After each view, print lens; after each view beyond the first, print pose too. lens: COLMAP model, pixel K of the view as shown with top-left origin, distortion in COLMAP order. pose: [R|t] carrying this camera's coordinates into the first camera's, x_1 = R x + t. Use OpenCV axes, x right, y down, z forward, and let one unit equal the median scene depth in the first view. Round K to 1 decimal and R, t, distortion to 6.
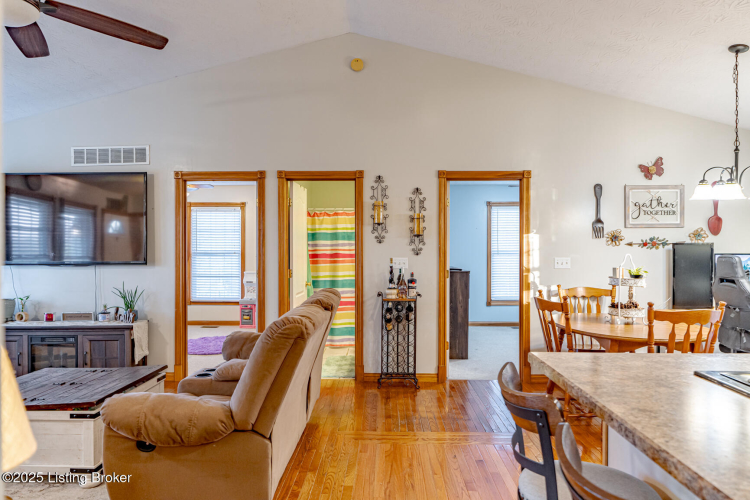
lens RADIAL K [[500.4, 0, 375.0], [0, 500.4, 250.0], [0, 0, 1]] dist [0.009135, -0.001443]
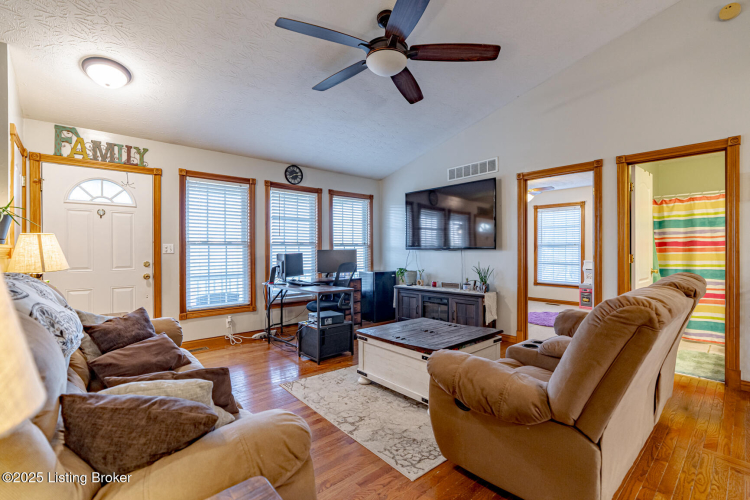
lens RADIAL K [[338.9, 0, 375.0], [0, 338.9, 250.0], [0, 0, 1]] dist [-0.010321, 0.000593]
pose [[0.681758, 0.000689, -0.731577, -0.029019], [-0.000250, 1.000000, 0.000710, 0.030696], [0.731578, -0.000301, 0.681758, 0.178762]]
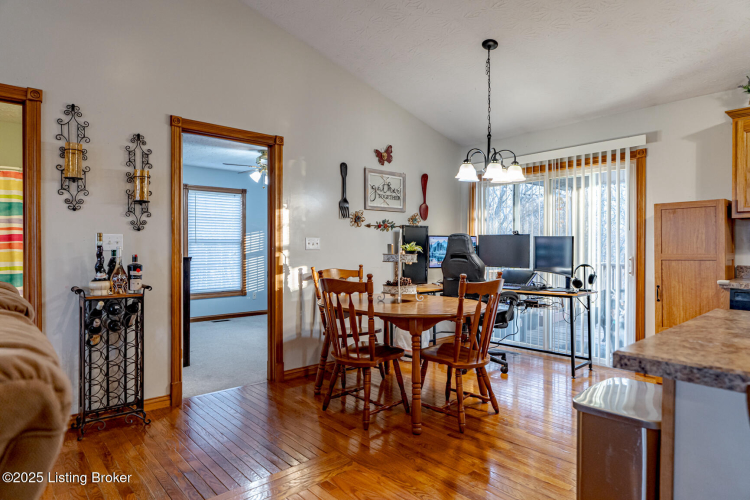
lens RADIAL K [[435.5, 0, 375.0], [0, 435.5, 250.0], [0, 0, 1]] dist [-0.000388, -0.000559]
pose [[0.737739, -0.002279, 0.675082, -0.082648], [0.001719, 0.999997, 0.001498, 0.036835], [-0.675084, 0.000055, 0.737741, 0.333560]]
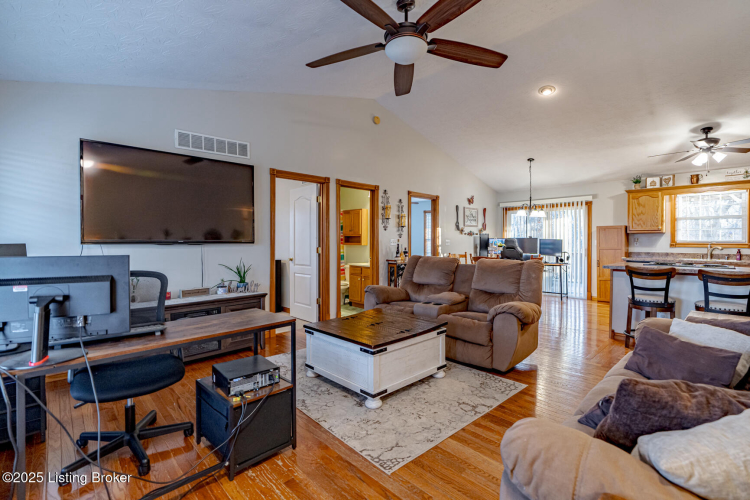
lens RADIAL K [[338.6, 0, 375.0], [0, 338.6, 250.0], [0, 0, 1]] dist [-0.010025, 0.000968]
pose [[0.707359, -0.014875, 0.706698, -0.821438], [0.001296, 0.999804, 0.019747, 0.029350], [-0.706853, -0.013053, 0.707240, 0.227265]]
